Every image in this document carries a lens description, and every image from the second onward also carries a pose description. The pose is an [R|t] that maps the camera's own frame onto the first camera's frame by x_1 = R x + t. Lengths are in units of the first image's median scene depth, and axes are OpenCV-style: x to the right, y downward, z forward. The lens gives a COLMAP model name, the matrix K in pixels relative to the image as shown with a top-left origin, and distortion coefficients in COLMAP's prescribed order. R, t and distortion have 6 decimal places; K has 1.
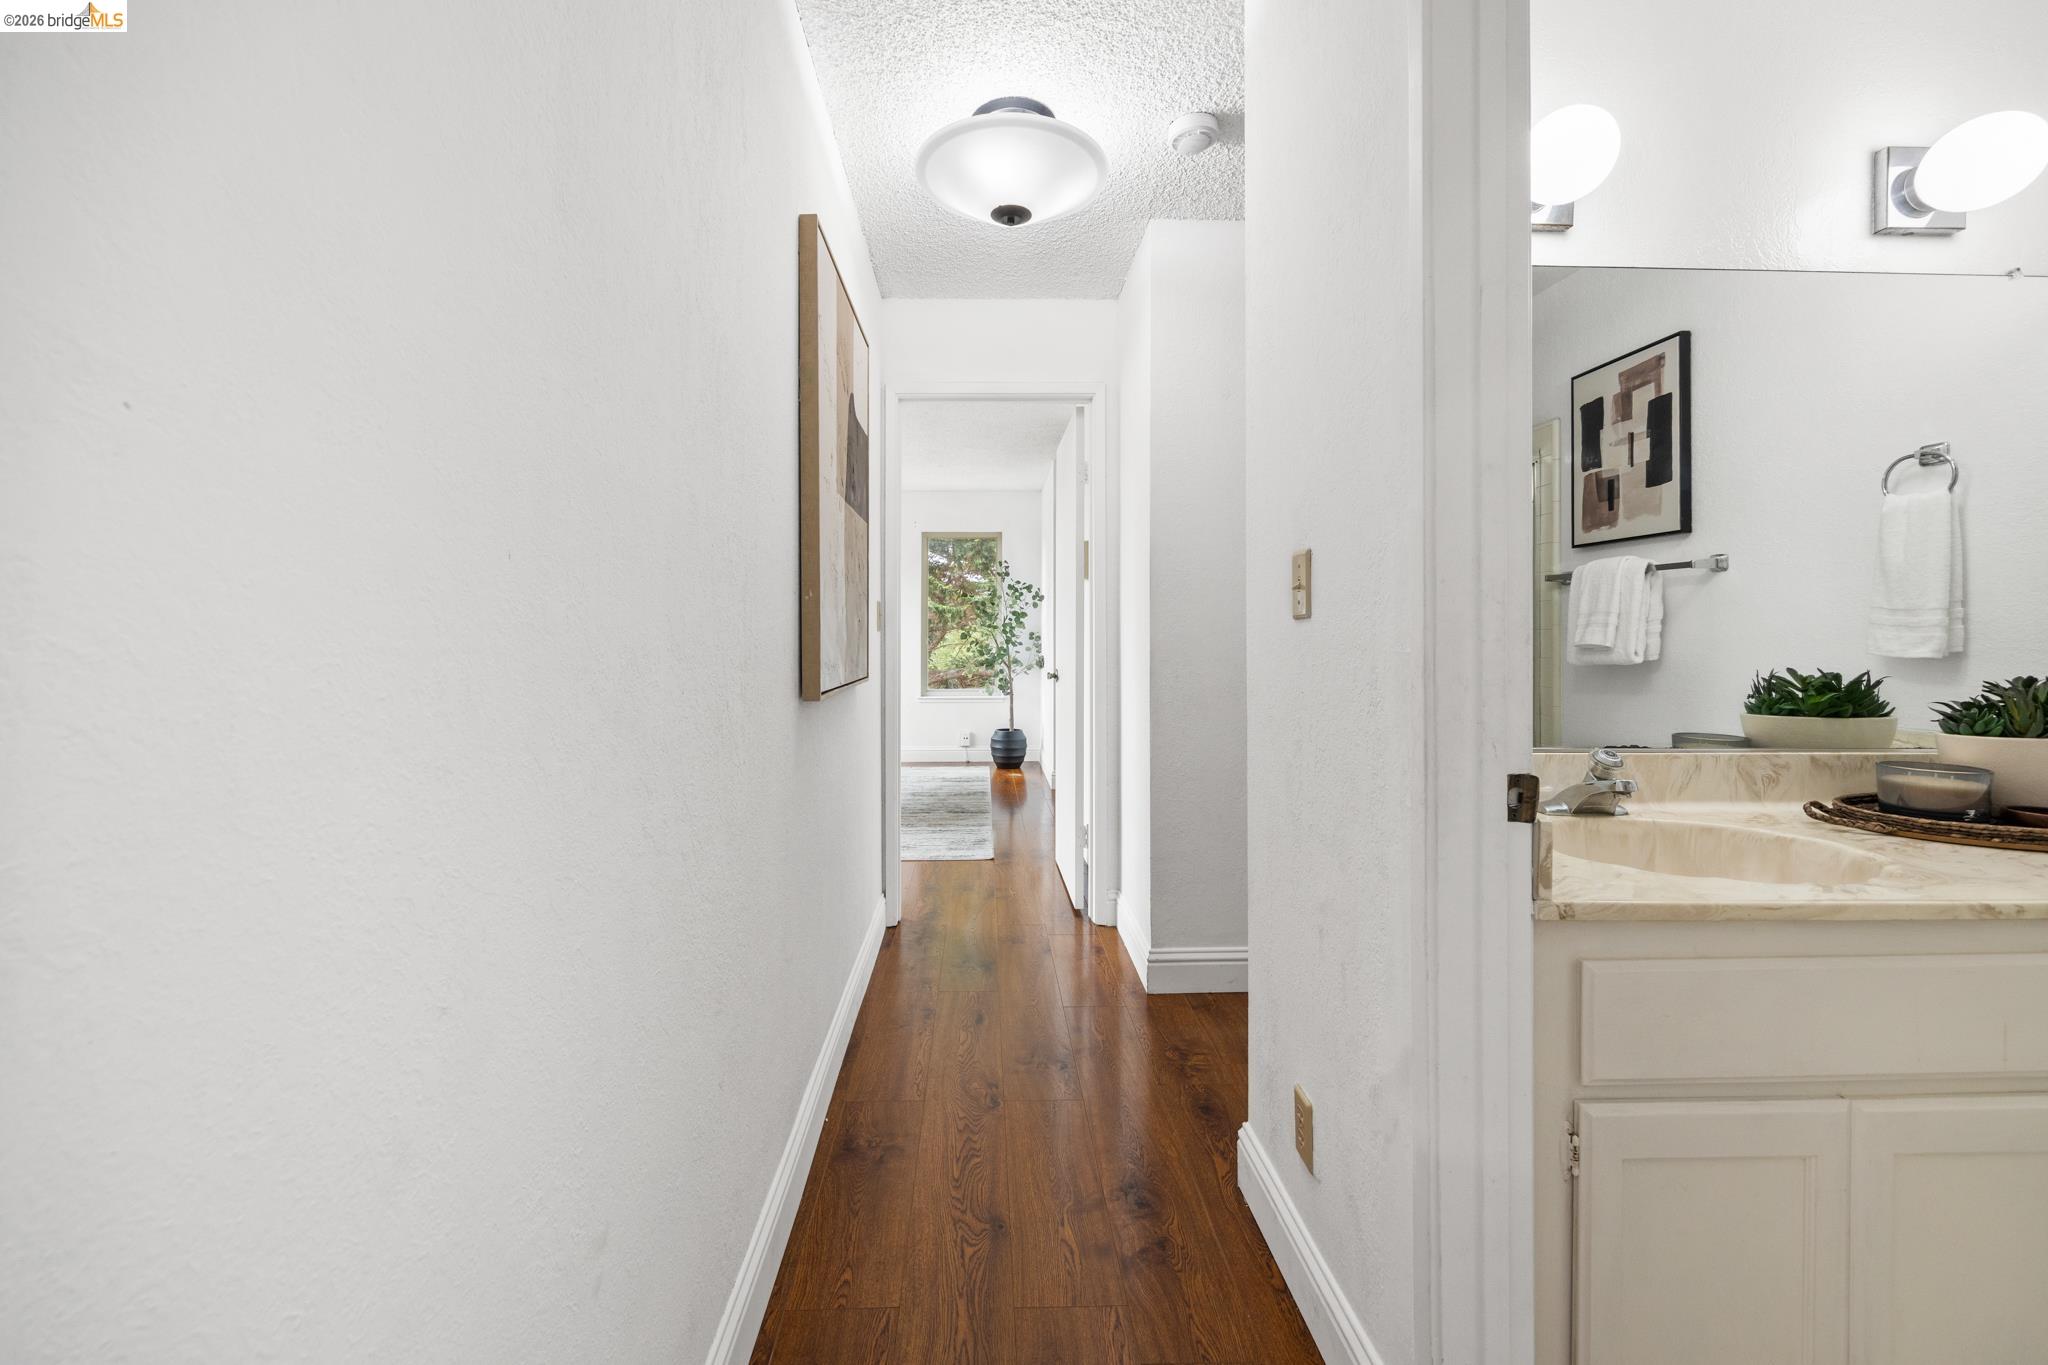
lens RADIAL K [[796.9, 0, 1010.5], [0, 796.9, 637.2], [0, 0, 1]] dist [-0.006522, 0.000665]
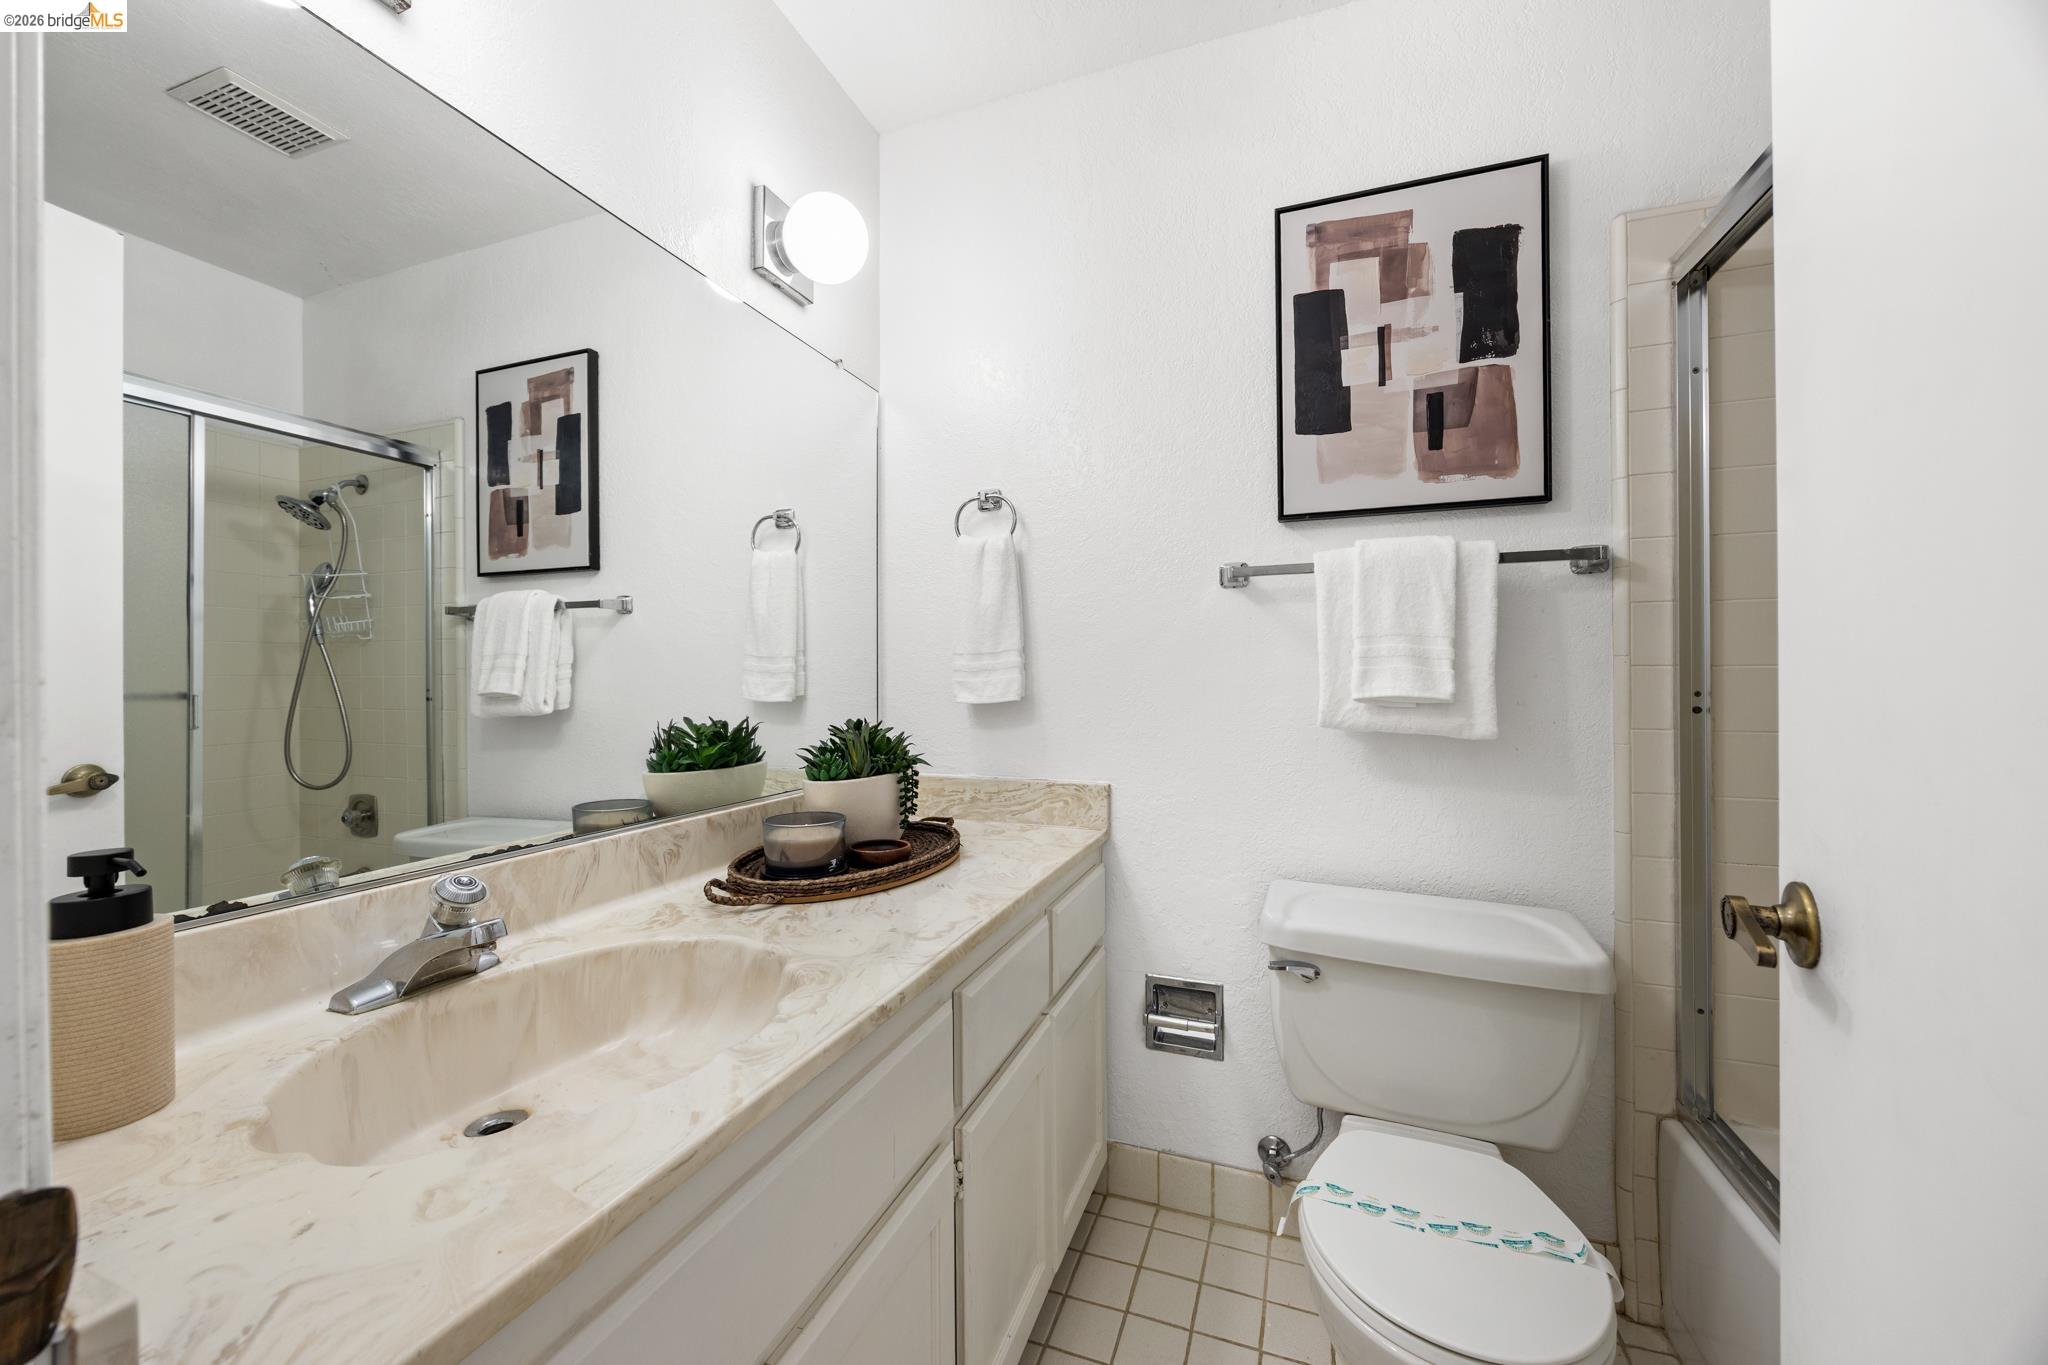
lens RADIAL K [[796.9, 0, 1021.5], [0, 796.9, 680.0], [0, 0, 1]] dist [-0.006522, 0.000665]
pose [[0.376123, -0.003876, 0.926561, 0.265161], [0.005035, 0.999985, 0.002140, -0.004760], [-0.926556, 0.003860, 0.376137, 0.282579]]
